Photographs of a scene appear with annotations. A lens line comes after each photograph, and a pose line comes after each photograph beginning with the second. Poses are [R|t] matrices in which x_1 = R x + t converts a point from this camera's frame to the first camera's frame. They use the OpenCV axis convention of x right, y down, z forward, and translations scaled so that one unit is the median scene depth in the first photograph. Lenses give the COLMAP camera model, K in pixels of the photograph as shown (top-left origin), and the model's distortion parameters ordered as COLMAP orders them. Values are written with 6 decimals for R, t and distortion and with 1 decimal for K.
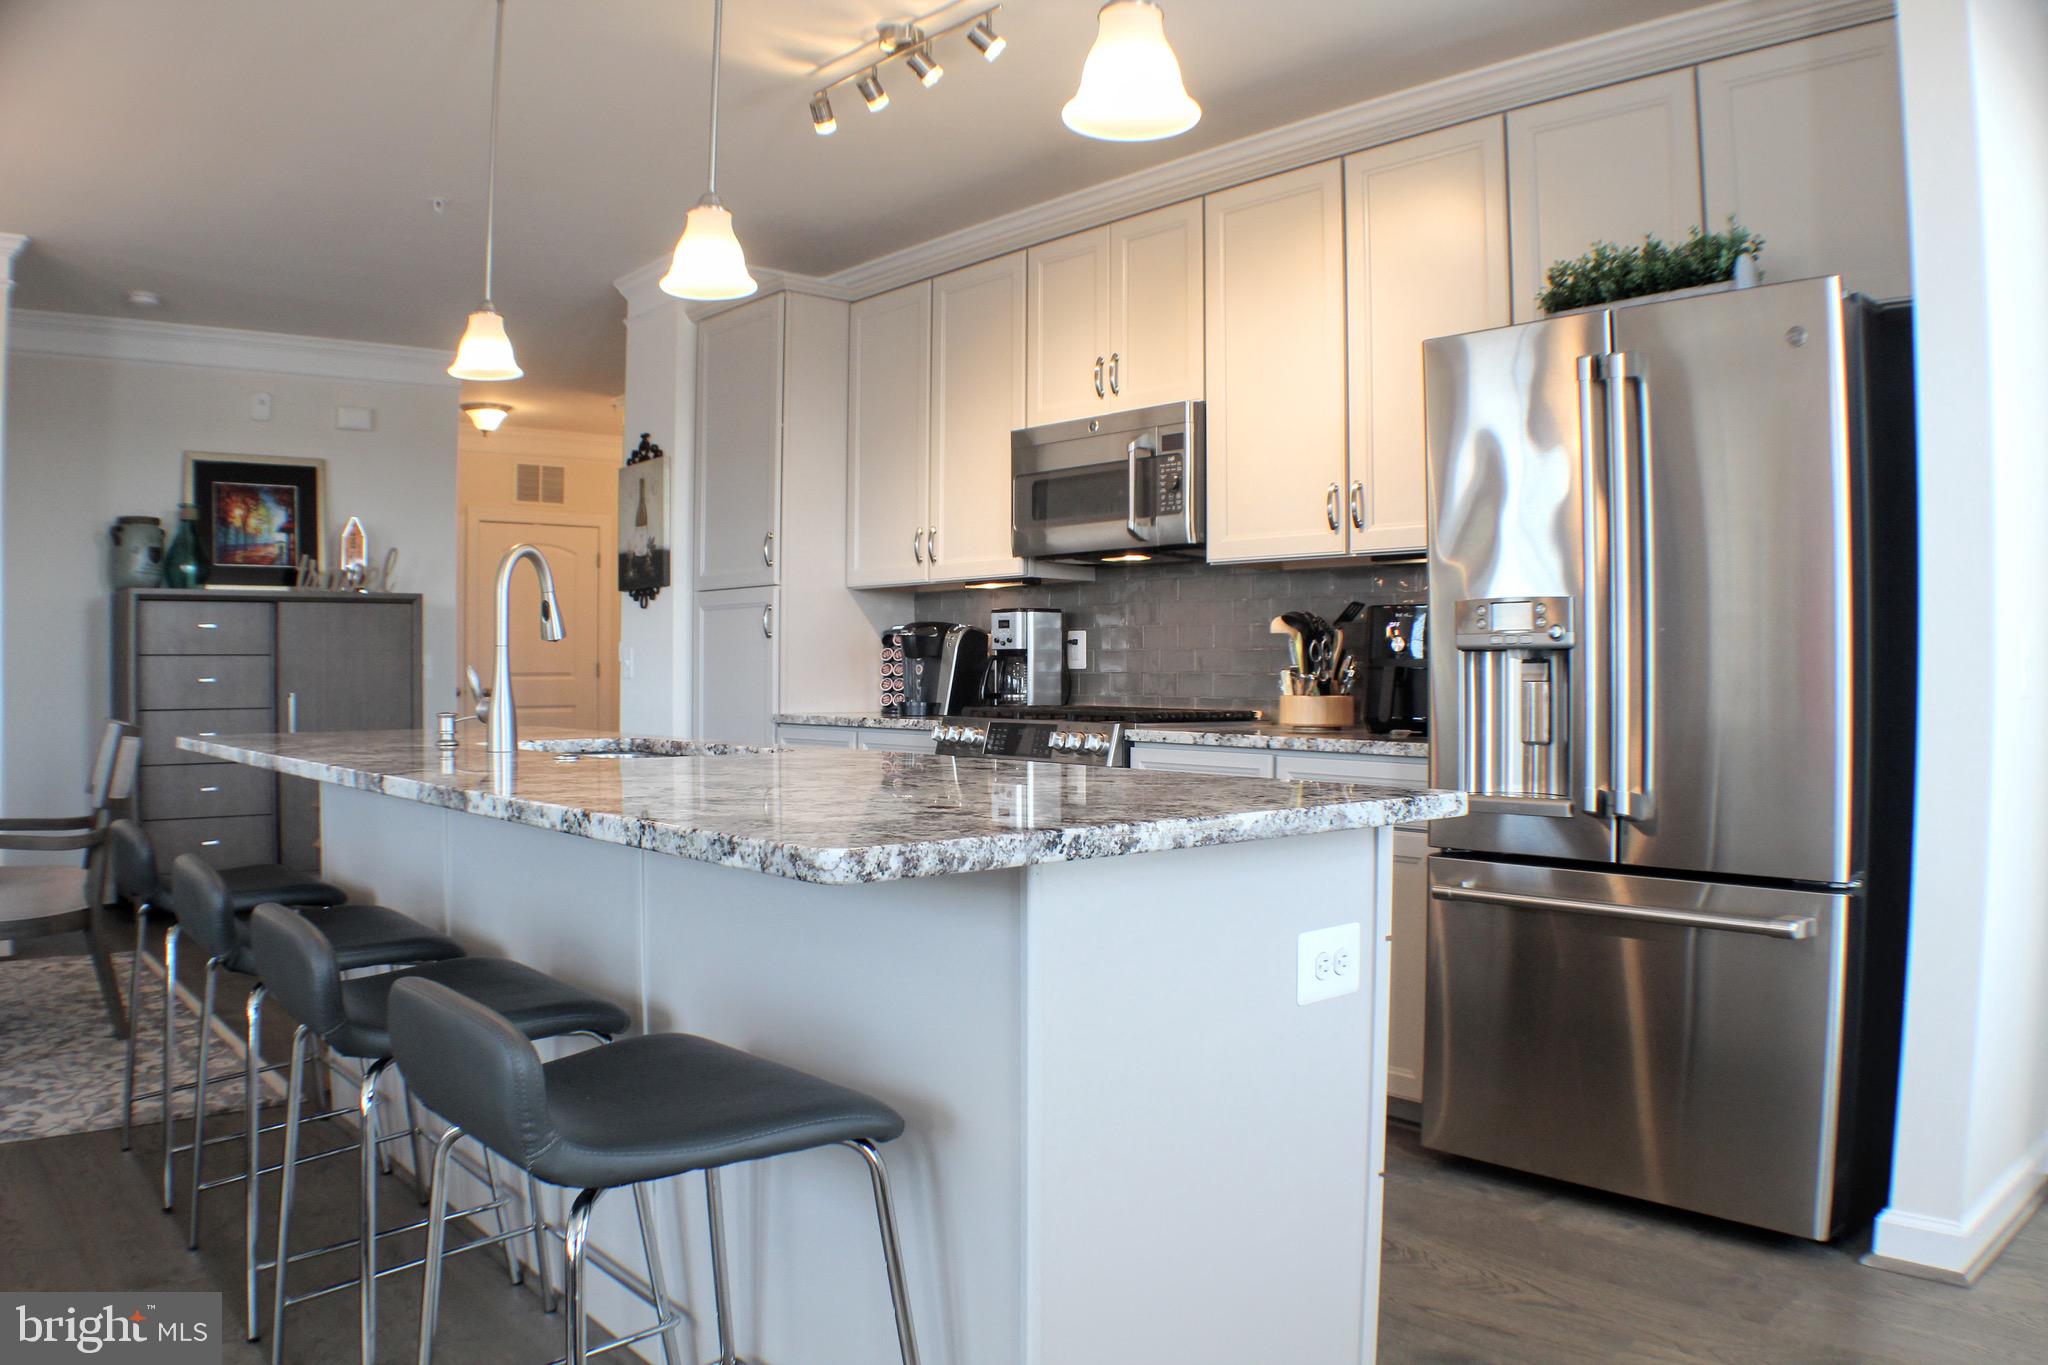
lens RADIAL K [[1551.2, 0, 1024.0], [0, 1551.2, 682.5], [0, 0, 1]] dist [-0.230662, 0.093034]
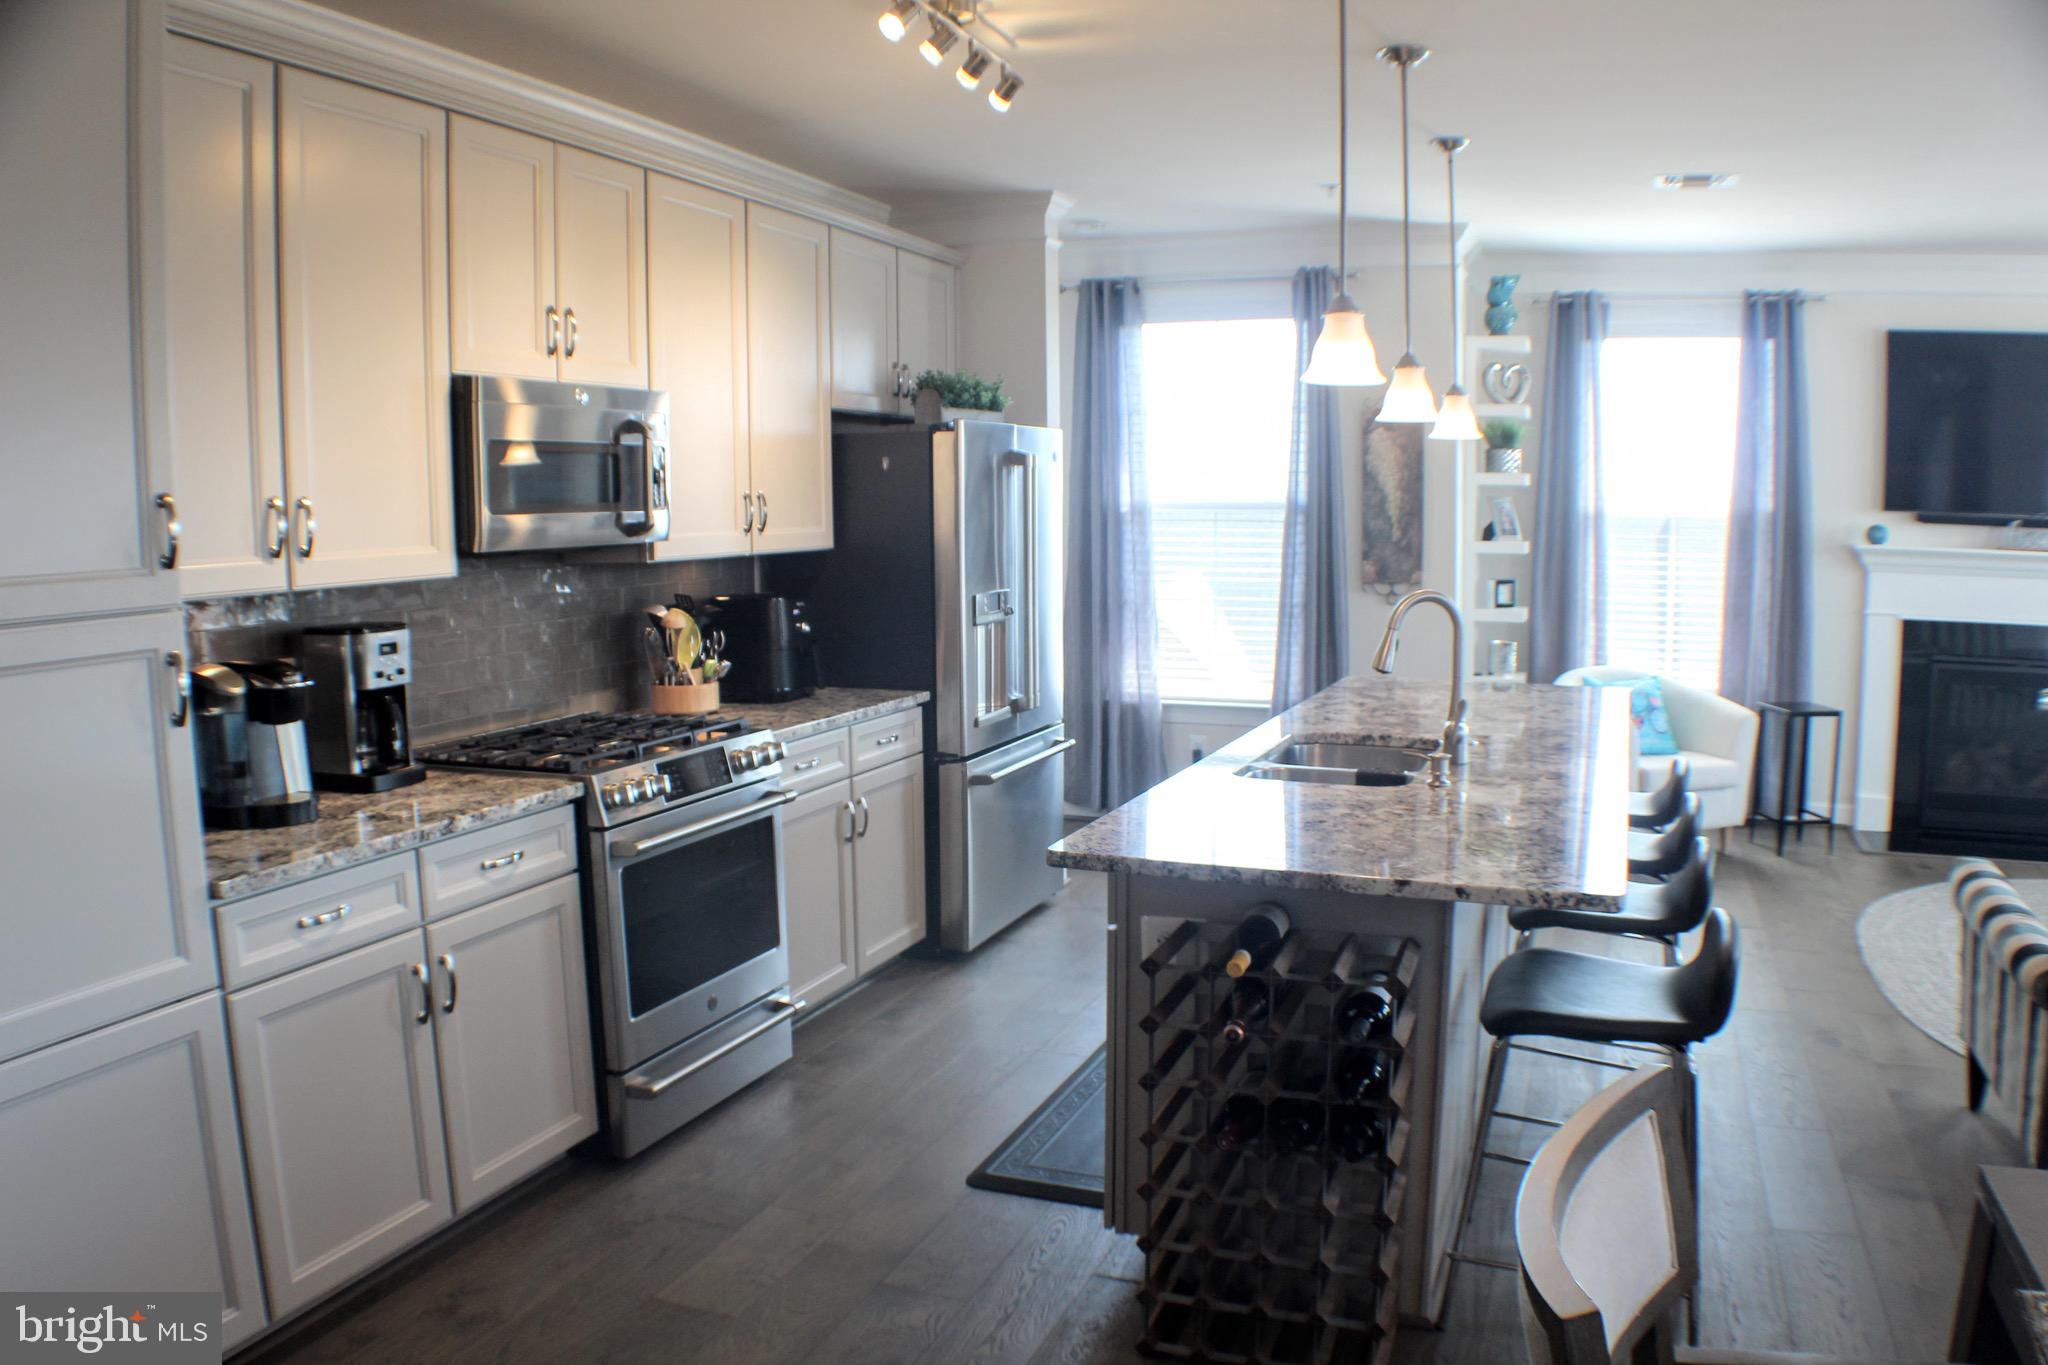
lens RADIAL K [[1551.2, 0, 1024.0], [0, 1551.2, 682.5], [0, 0, 1]] dist [-0.230662, 0.093034]
pose [[-0.457982, -0.103768, 0.882884, -0.885705], [0.013387, 0.992246, 0.123566, -0.123576], [-0.888860, 0.068411, -0.453042, 1.301527]]
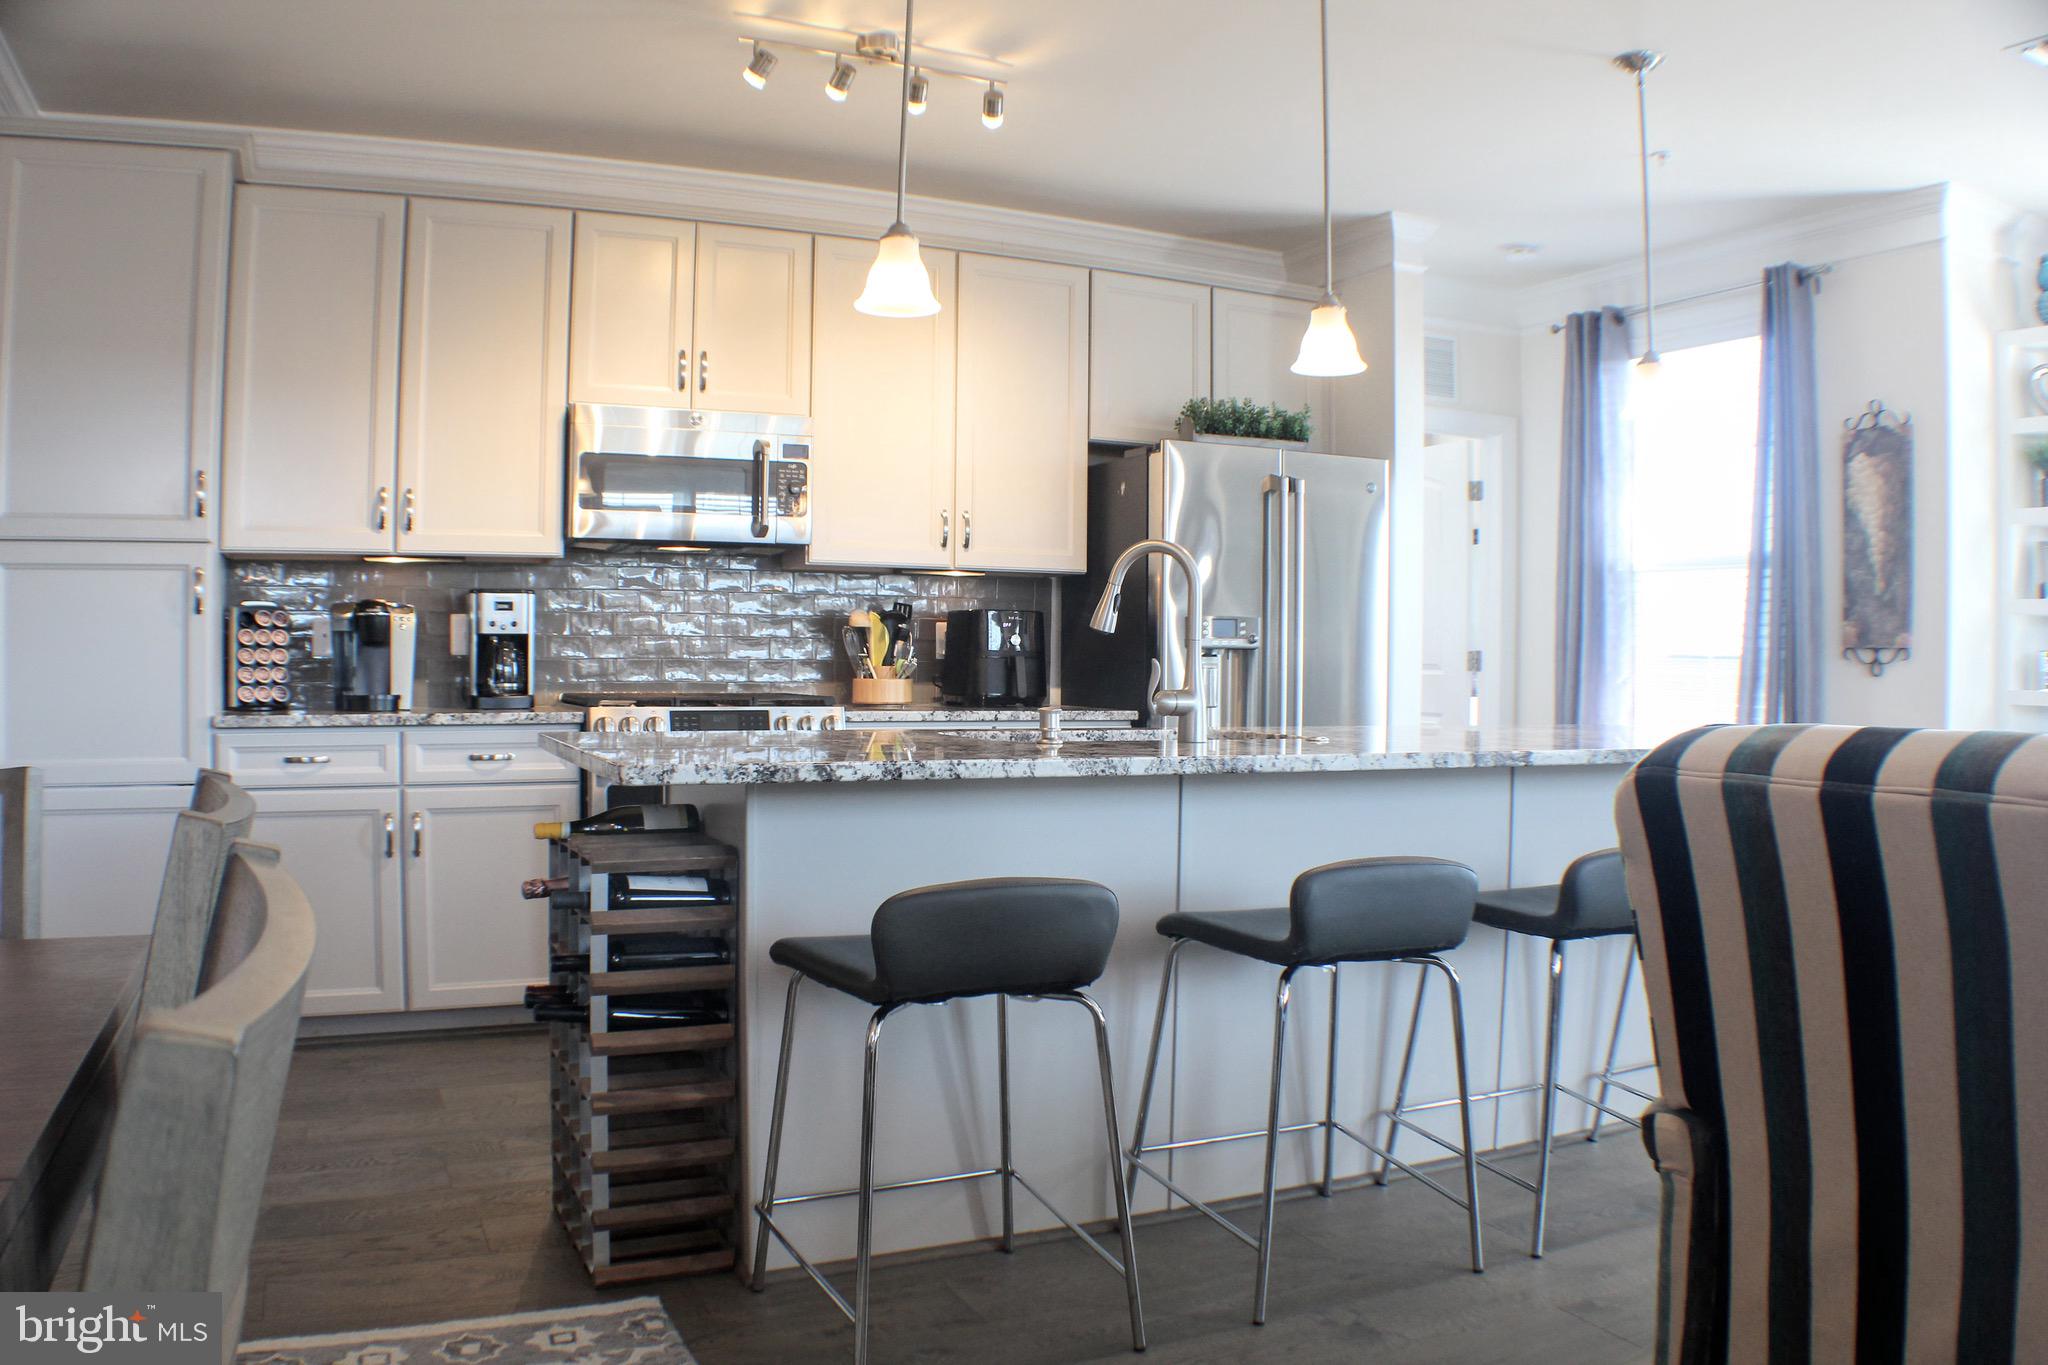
lens RADIAL K [[1551.2, 0, 1024.0], [0, 1551.2, 682.5], [0, 0, 1]] dist [-0.230662, 0.093034]
pose [[0.274882, -0.019950, 0.961271, -0.976354], [-0.005477, 0.999736, 0.022314, -0.017615], [-0.961462, -0.011398, 0.274701, 0.569317]]
